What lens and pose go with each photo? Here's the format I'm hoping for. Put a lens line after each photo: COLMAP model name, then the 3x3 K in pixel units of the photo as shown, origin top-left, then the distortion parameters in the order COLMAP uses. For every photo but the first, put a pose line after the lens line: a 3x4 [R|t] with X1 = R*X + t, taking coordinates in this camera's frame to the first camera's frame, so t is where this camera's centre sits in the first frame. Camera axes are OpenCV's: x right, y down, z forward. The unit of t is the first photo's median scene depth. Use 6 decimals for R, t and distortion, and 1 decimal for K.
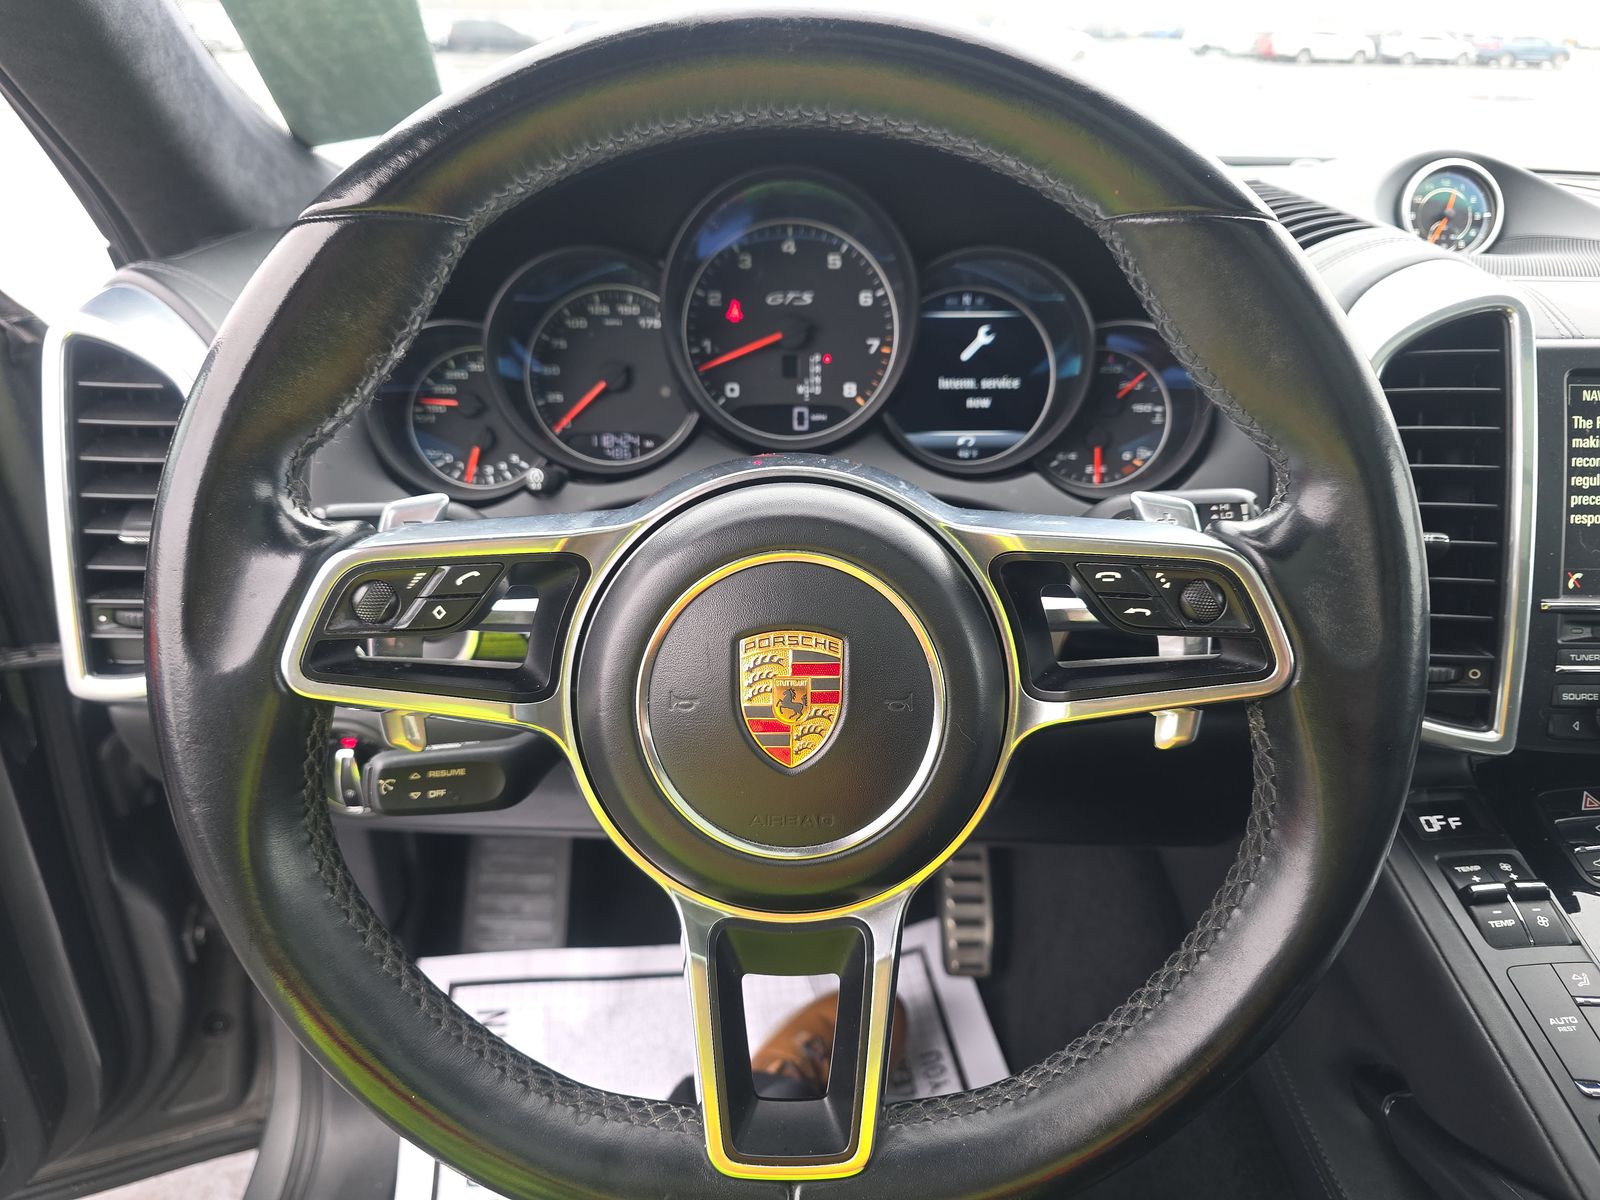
lens RADIAL K [[1071.3, 0, 796.2], [0, 1071.3, 614.6], [0, 0, 1]] dist [0.008174, -0.005382]
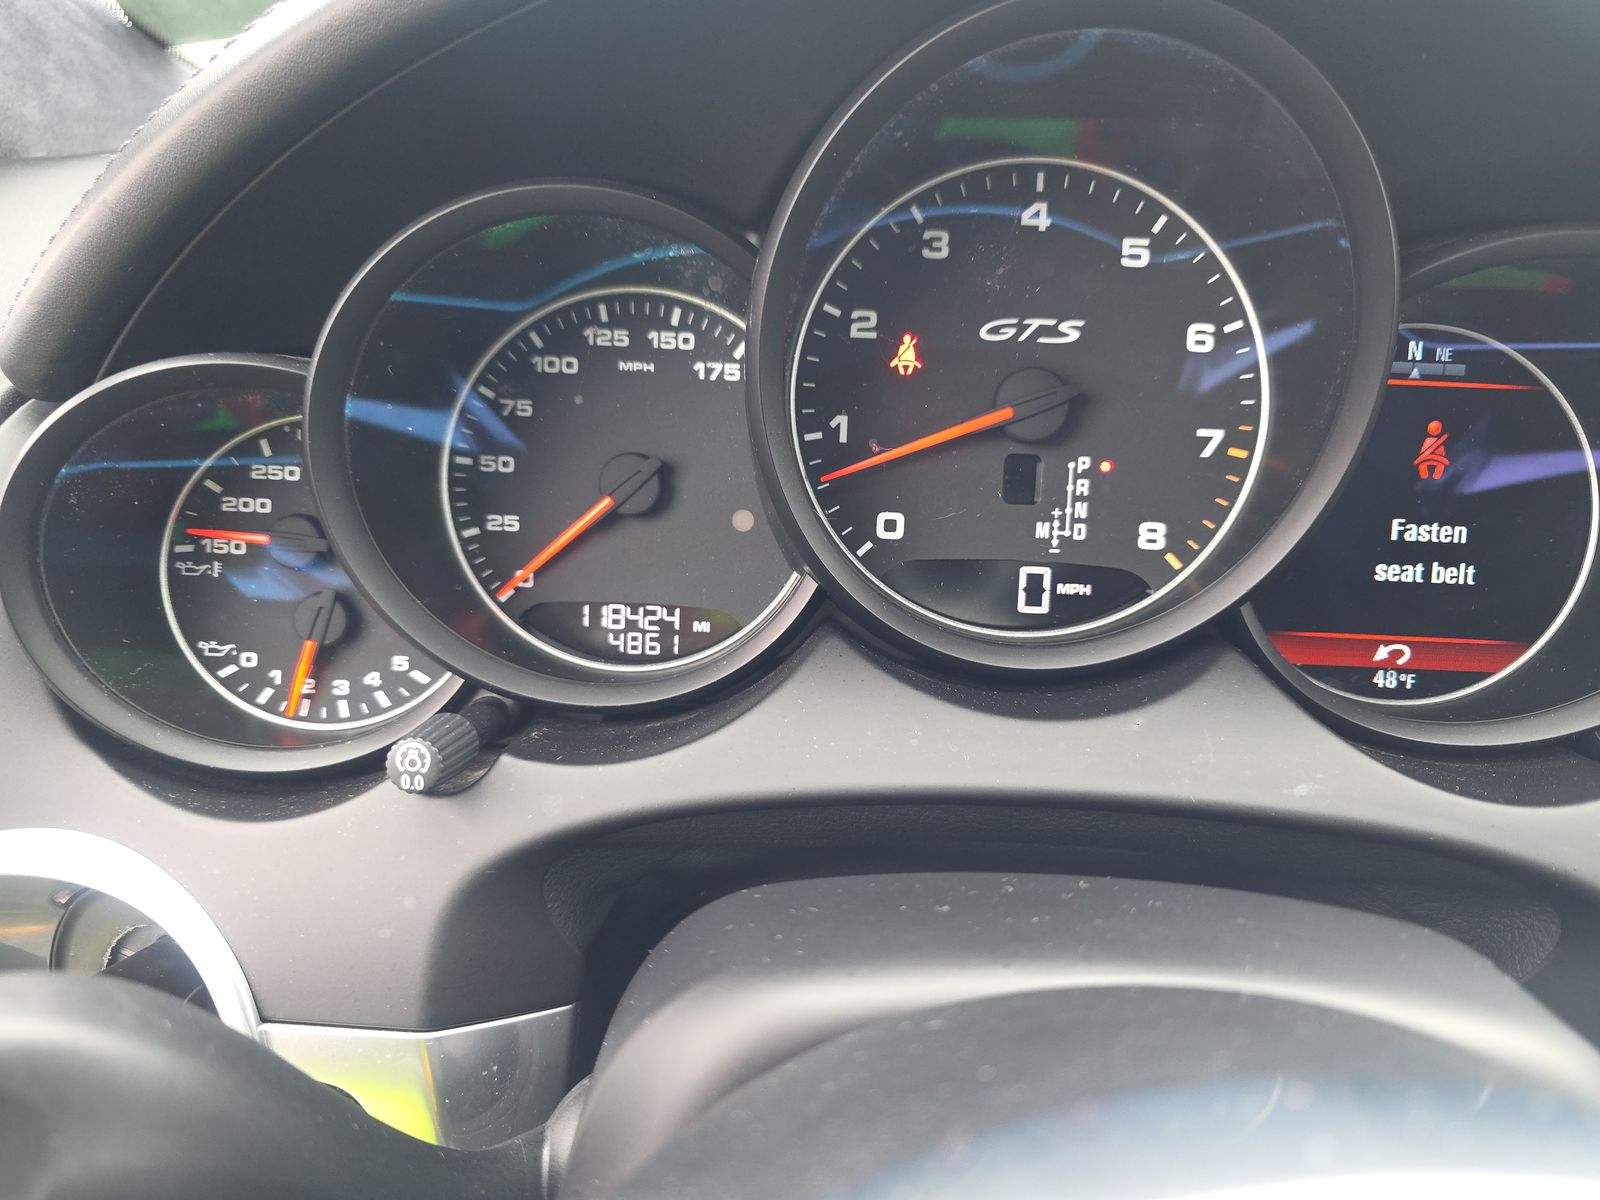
lens RADIAL K [[1071.3, 0, 798.2], [0, 1071.3, 596.4], [0, 0, 1]] dist [0.008174, -0.005382]
pose [[0.998807, 0.045224, -0.018402, -0.089668], [-0.045714, 0.998586, -0.027129, -0.166258], [0.017149, 0.027937, 0.999463, 0.550225]]
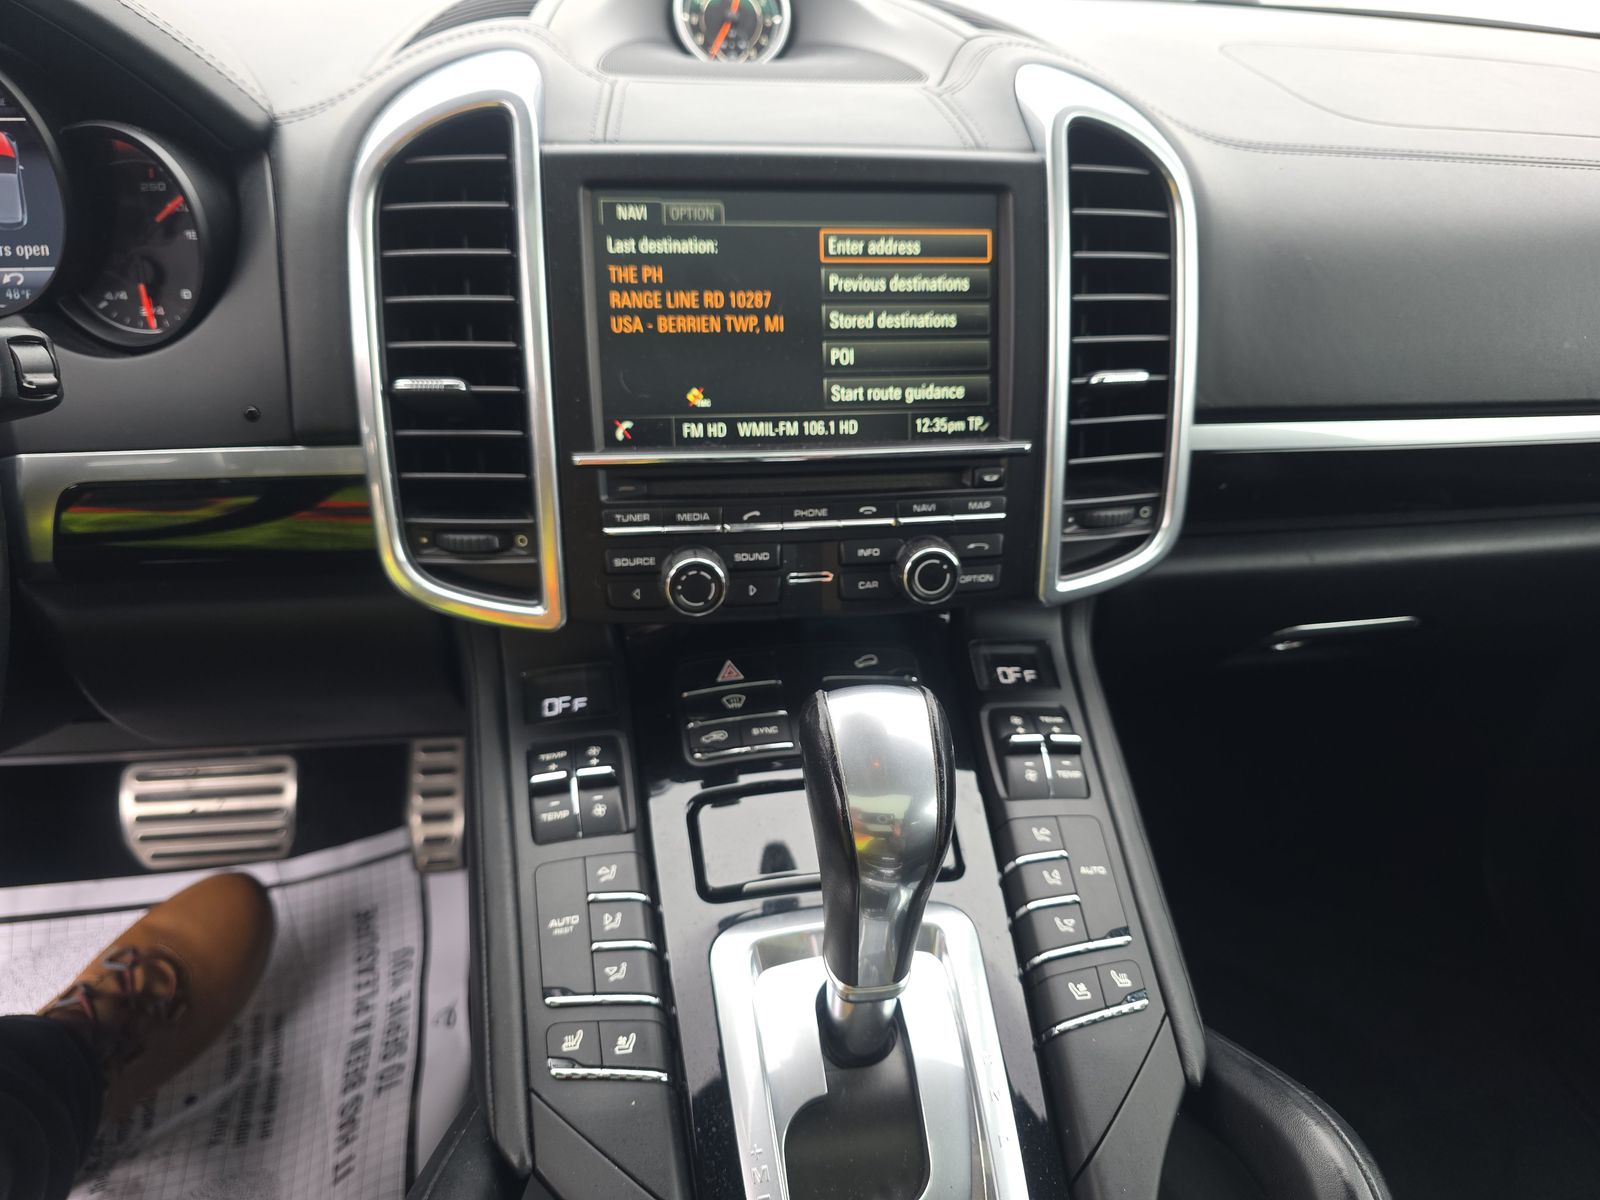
lens RADIAL K [[1071.3, 0, 810.6], [0, 1071.3, 596.9], [0, 0, 1]] dist [0.008174, -0.005382]
pose [[0.989055, -0.050881, 0.138496, 0.648580], [0.036277, 0.993704, 0.106002, 0.014228], [-0.143017, -0.099817, 0.984674, 0.085852]]
